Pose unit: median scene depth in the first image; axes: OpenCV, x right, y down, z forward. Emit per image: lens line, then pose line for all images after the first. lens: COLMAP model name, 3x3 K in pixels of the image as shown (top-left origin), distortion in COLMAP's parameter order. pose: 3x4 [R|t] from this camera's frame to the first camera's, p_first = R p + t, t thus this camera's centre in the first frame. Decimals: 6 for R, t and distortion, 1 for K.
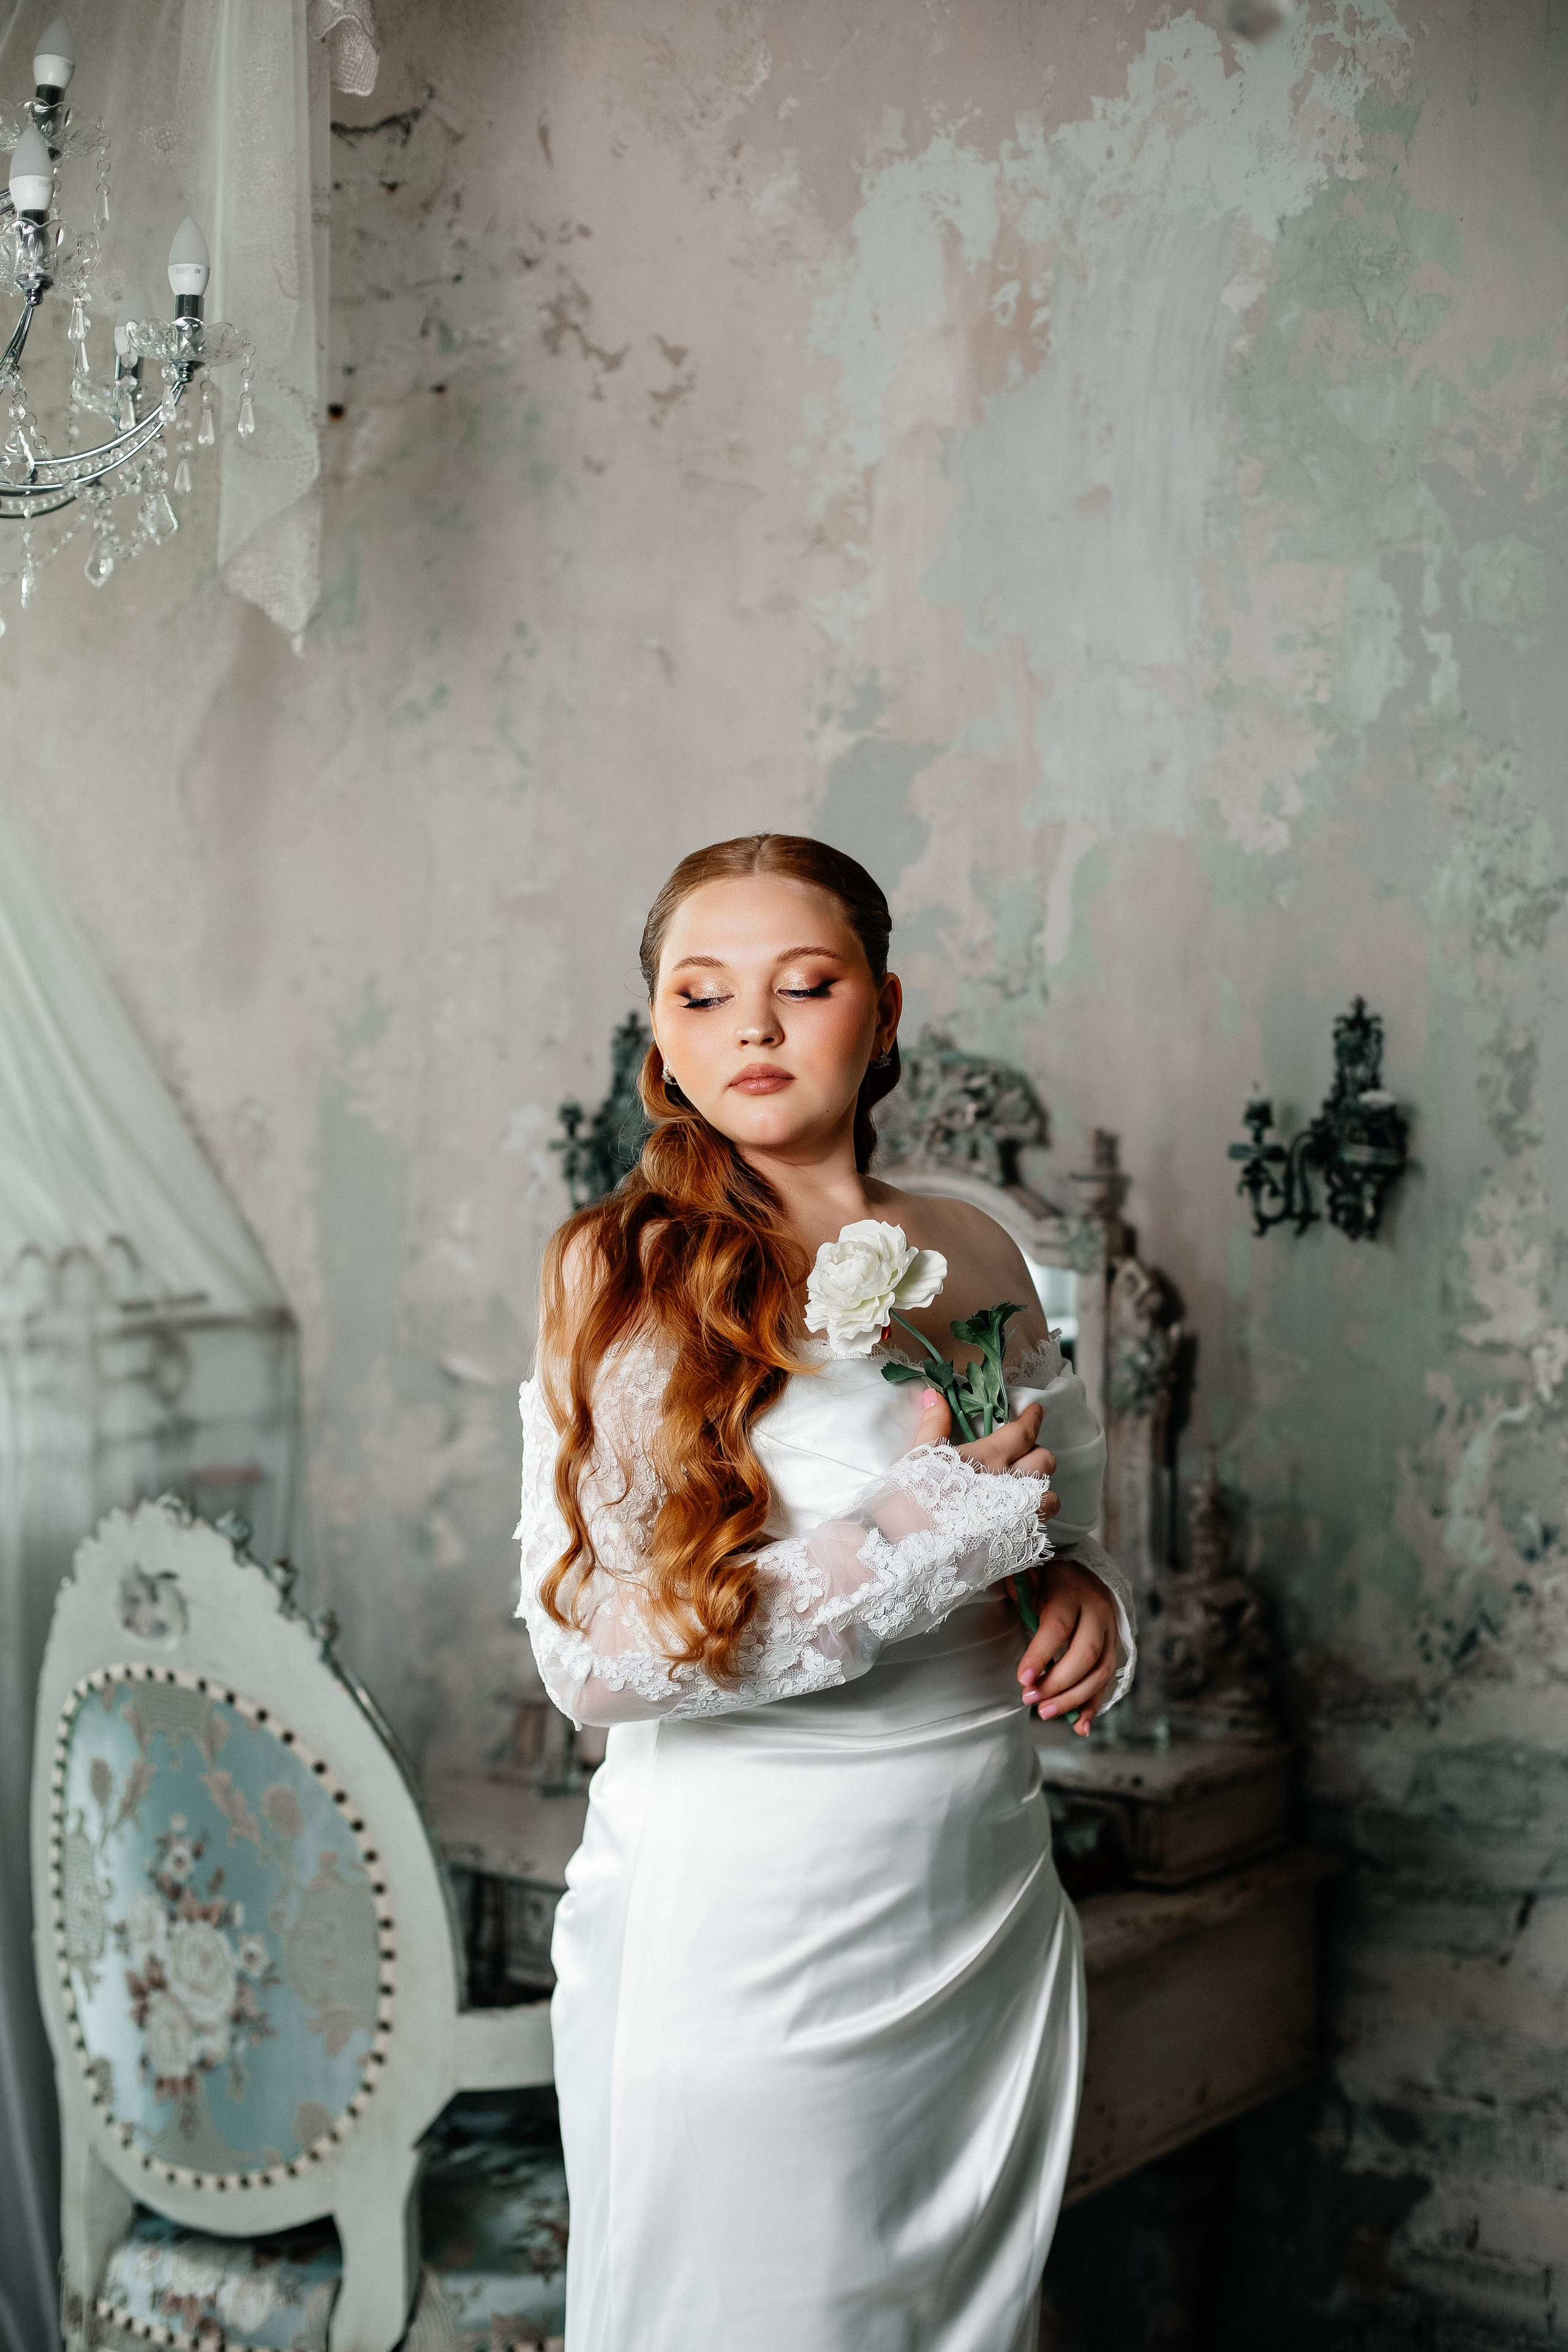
lens RADIAL K [[3418.4, 0, 781.8], [0, 3418.4, 1166.9], [0, 0, 1]] dist [-0.120545, 0.000000]
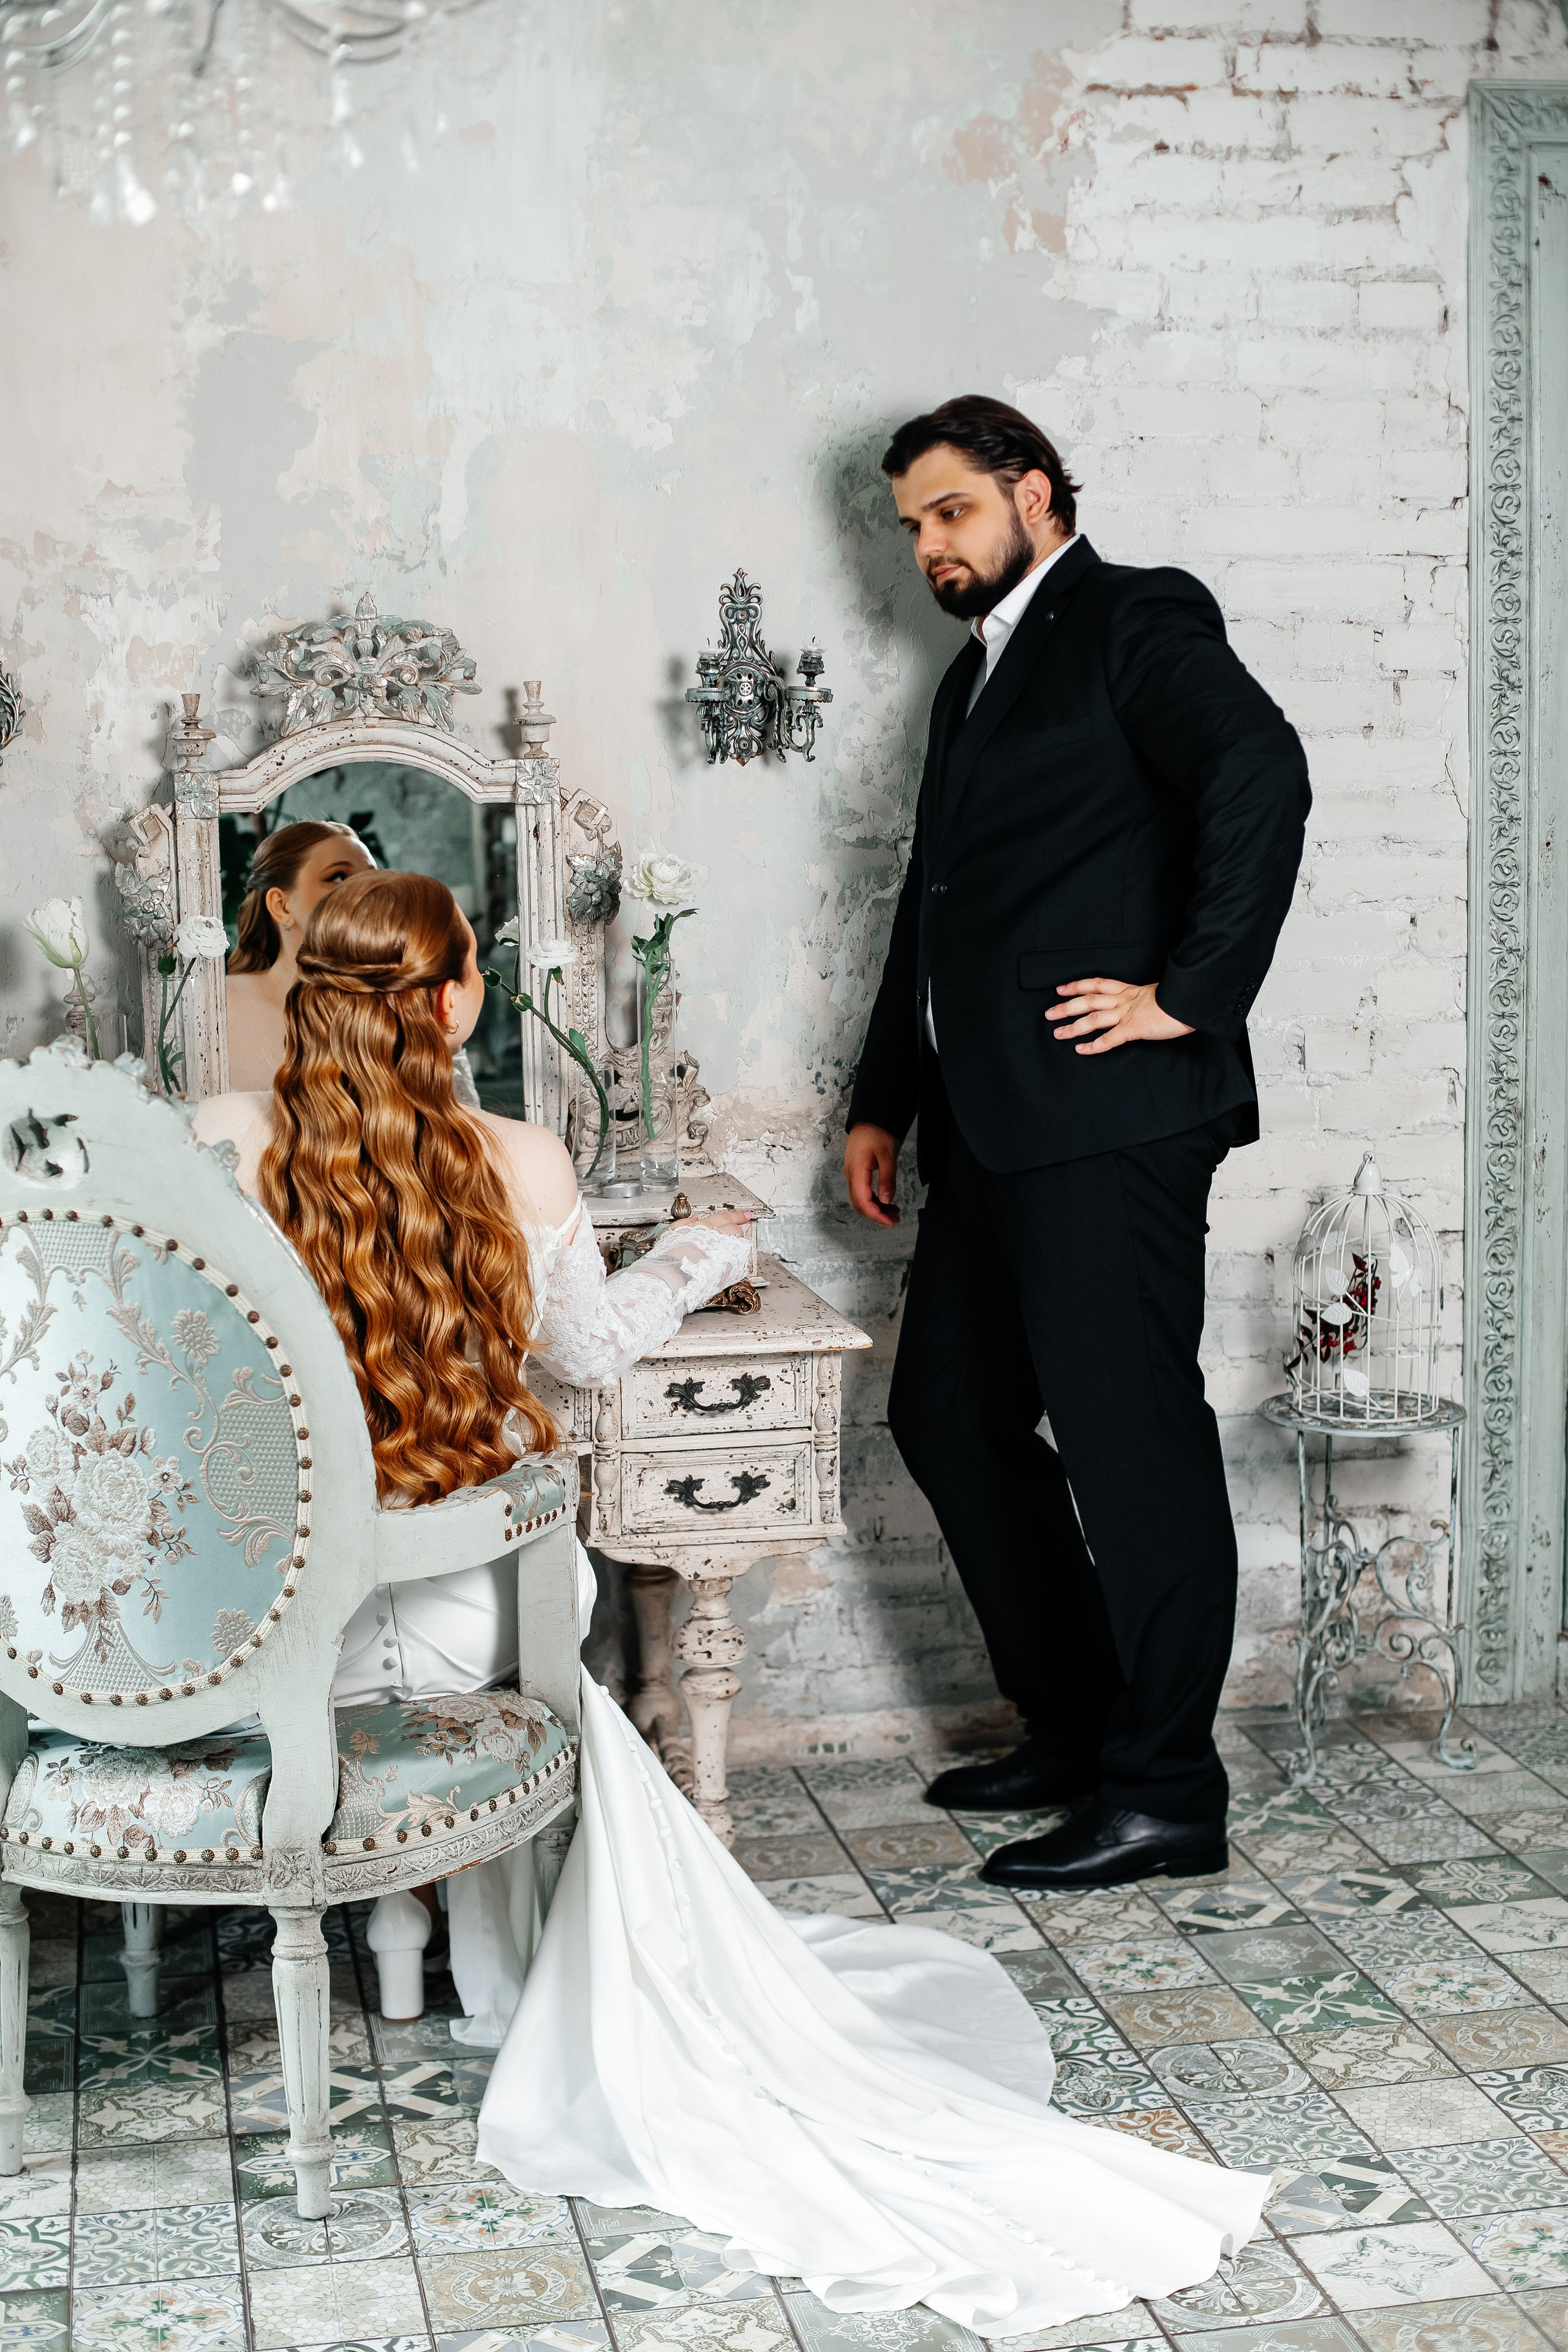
lens RADIAL K [[3418.4, 0, 772.4], [0, 3418.4, 1166.6], [0, 0, 1]] dist [-0.120545, 0.000000]
pose [[0.671338, -0.122690, 0.730926, -0.745935], [0.037377, 0.990553, 0.131939, 0.002481], [-0.740208, -0.061256, 0.669581, 0.147546]]
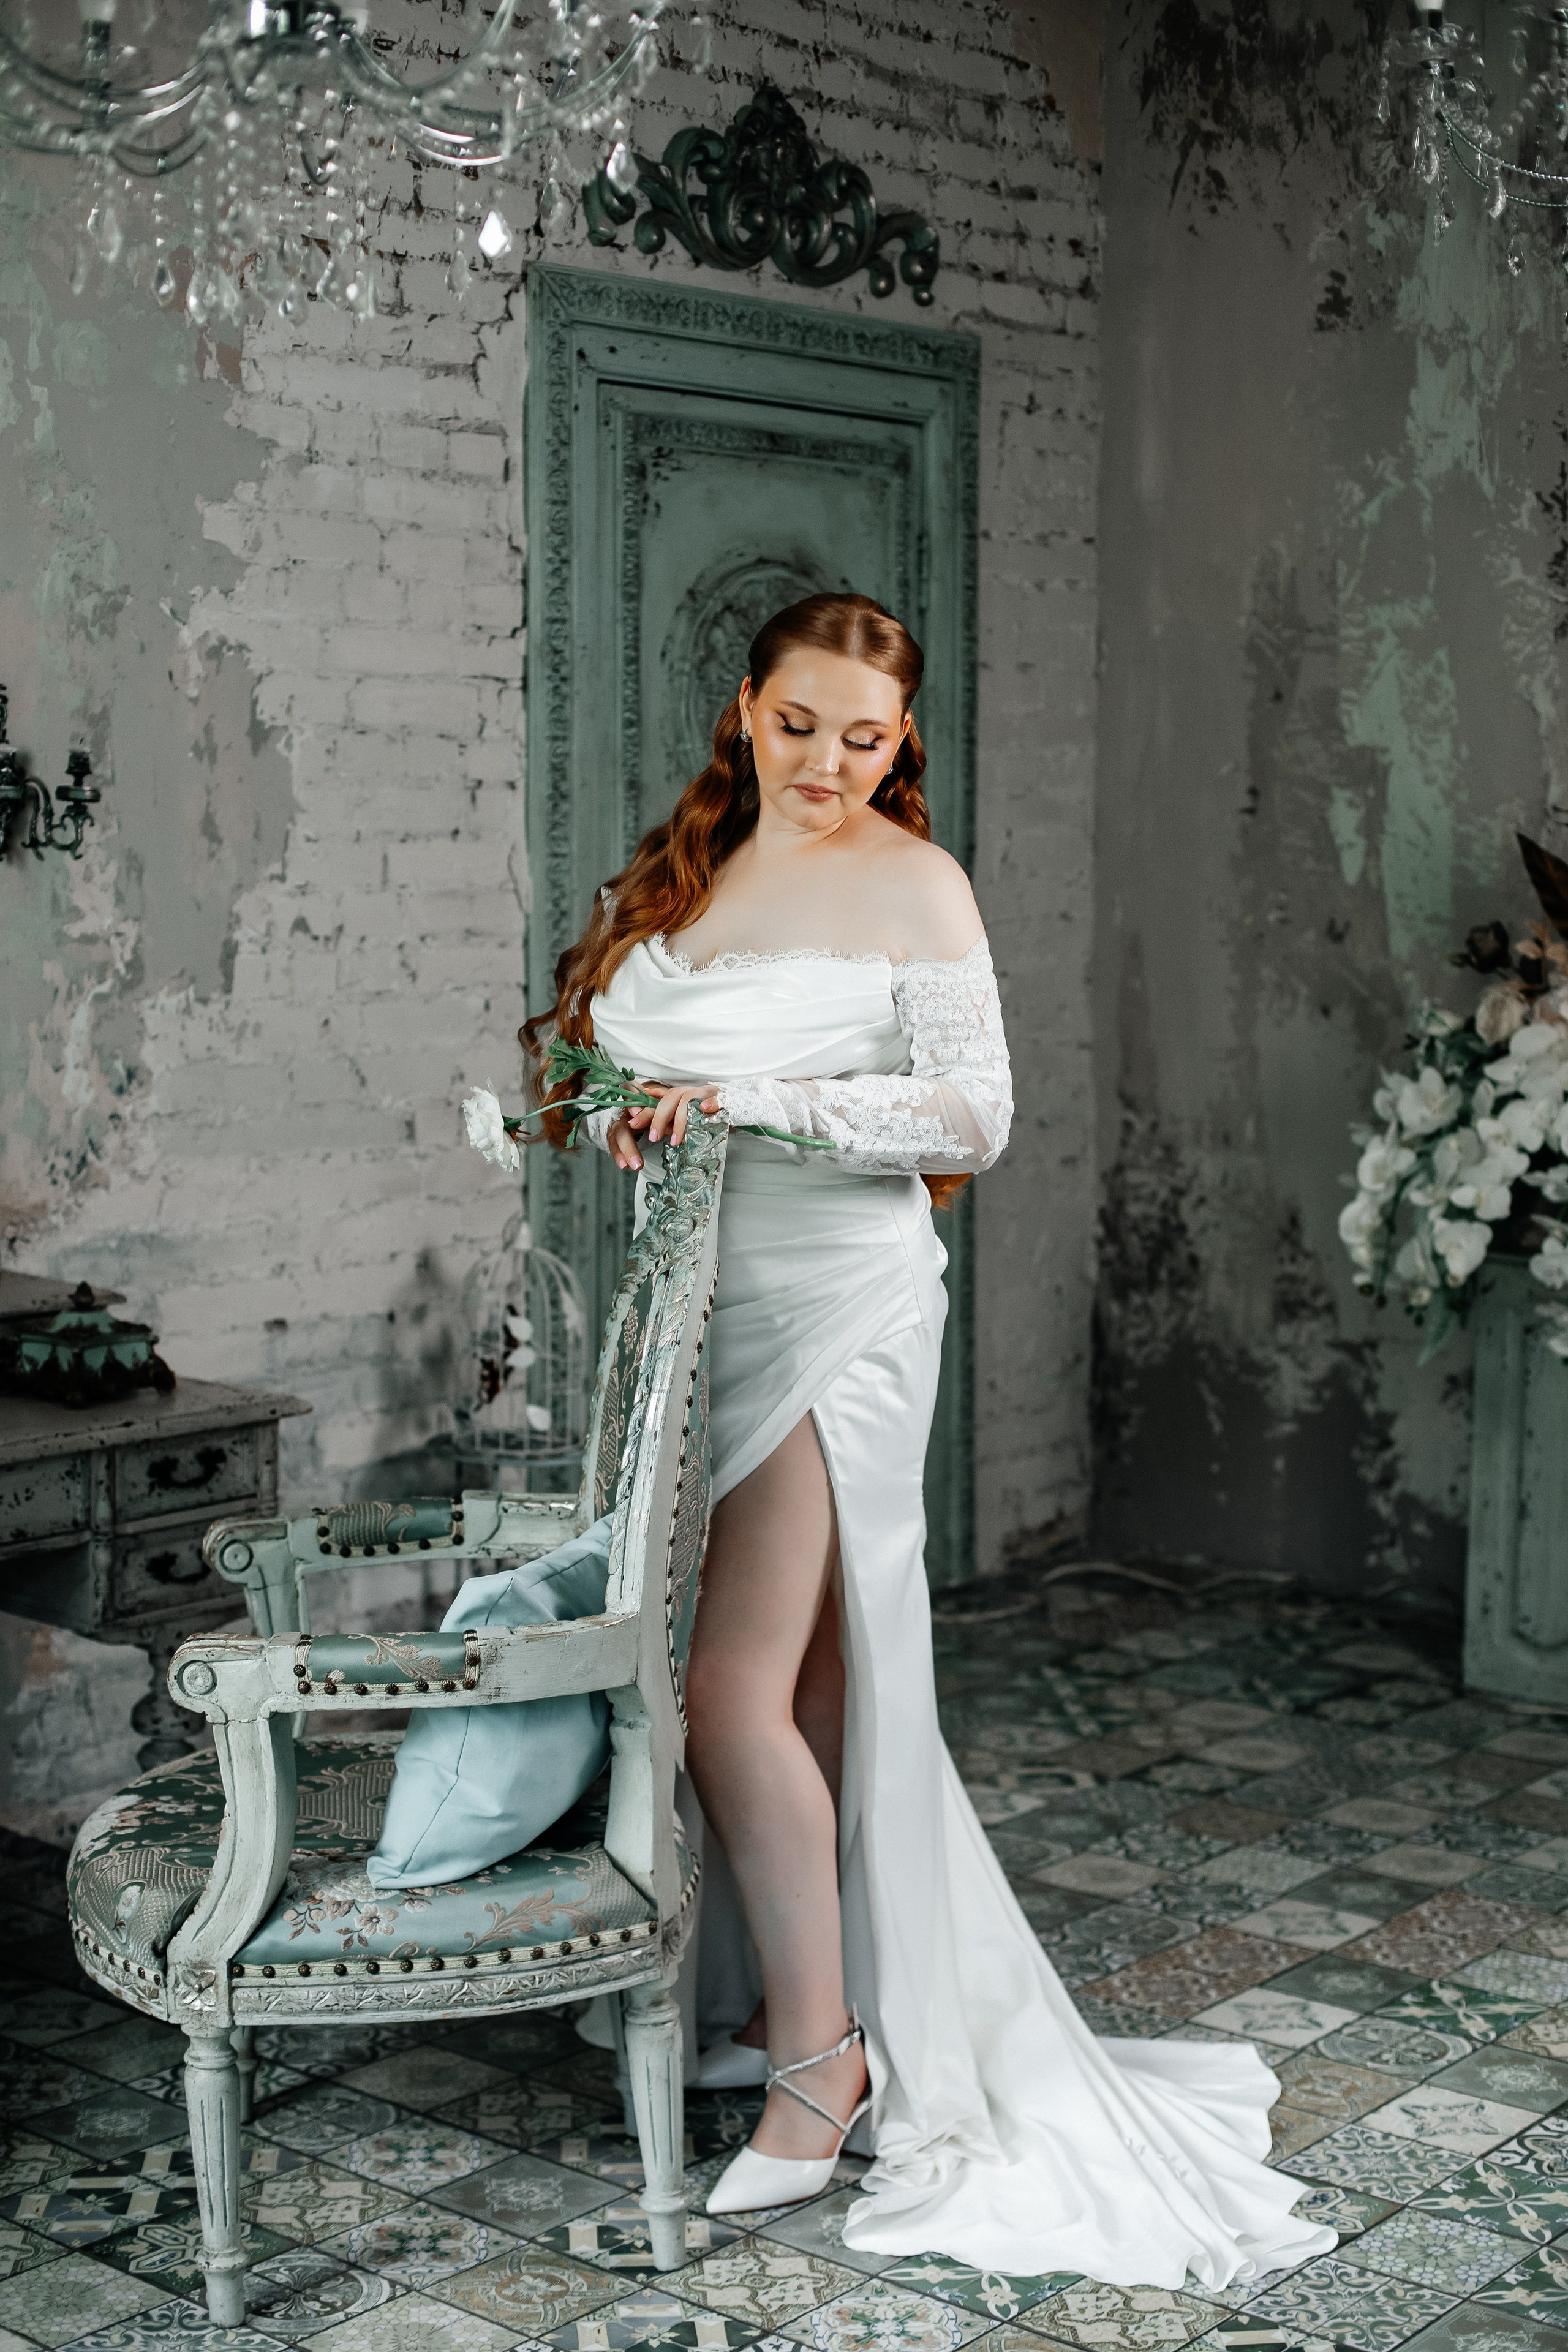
lens RADIAL K [[3418.4, 0, 778.6], [0, 3418.4, 1154.6], [0, 0, 1]] dist [-0.120545, 0.000000]
pose [[0.058935, -0.113427, 0.991797, -1.058137], [0.012583, 0.993529, 0.112878, -0.009201], [-0.998183, 0.005827, 0.059981, 0.629060]]
